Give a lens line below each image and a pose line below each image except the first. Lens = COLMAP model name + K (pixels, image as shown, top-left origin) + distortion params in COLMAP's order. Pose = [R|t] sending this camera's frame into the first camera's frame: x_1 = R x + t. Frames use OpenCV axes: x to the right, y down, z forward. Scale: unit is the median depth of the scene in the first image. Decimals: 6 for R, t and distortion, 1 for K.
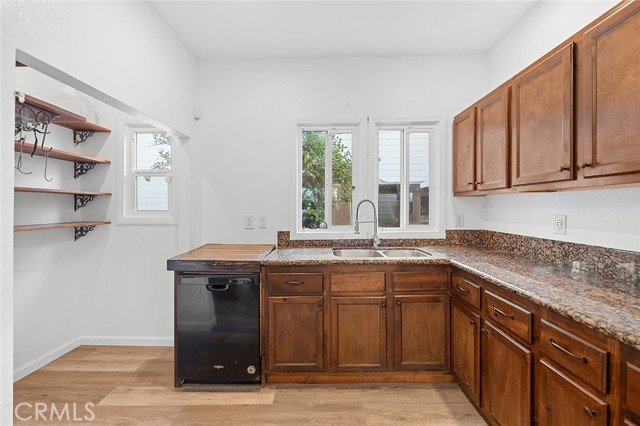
lens RADIAL K [[254.6, 0, 321.2], [0, 254.6, 208.9], [0, 0, 1]] dist [-0.000258, 0.000448]
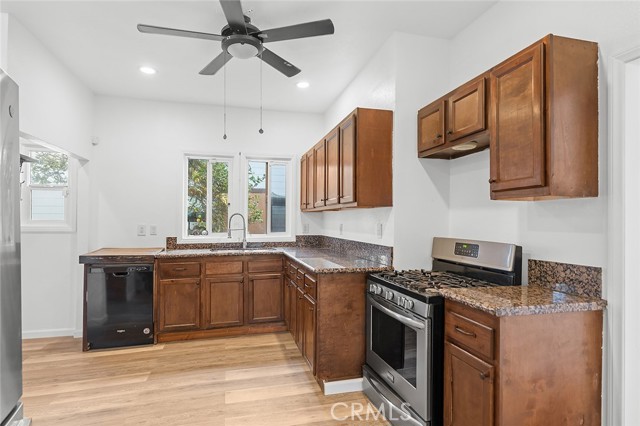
lens RADIAL K [[328.8, 0, 314.9], [0, 328.8, 219.7], [0, 0, 1]] dist [0.005097, -0.000227]
pose [[0.964105, 0.007932, 0.265404, 0.120242], [-0.005576, 0.999938, -0.009628, 0.014266], [-0.265464, 0.007803, 0.964089, -0.886474]]
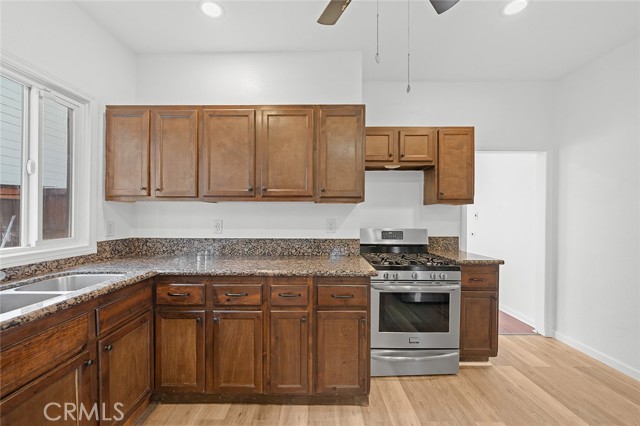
lens RADIAL K [[254.6, 0, 315.0], [0, 254.6, 217.5], [0, 0, 1]] dist [-0.000258, 0.000448]
pose [[-0.001140, -0.005193, 0.999986, -0.345508], [0.003452, 0.999981, 0.005197, 0.004823], [-0.999993, 0.003458, -0.001122, 0.359374]]
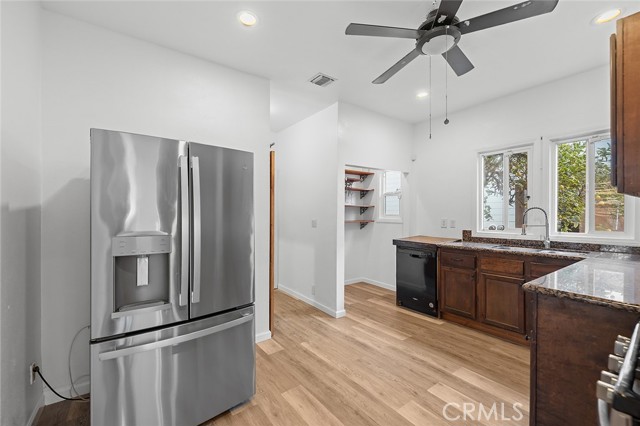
lens RADIAL K [[266.5, 0, 320.1], [0, 266.5, 215.4], [0, 0, 1]] dist [-0.008075, 0.003572]
pose [[0.598845, 0.007890, -0.800826, 0.624815], [-0.005415, 0.999969, 0.005802, 0.000272], [0.800847, 0.000862, 0.598868, -0.615625]]
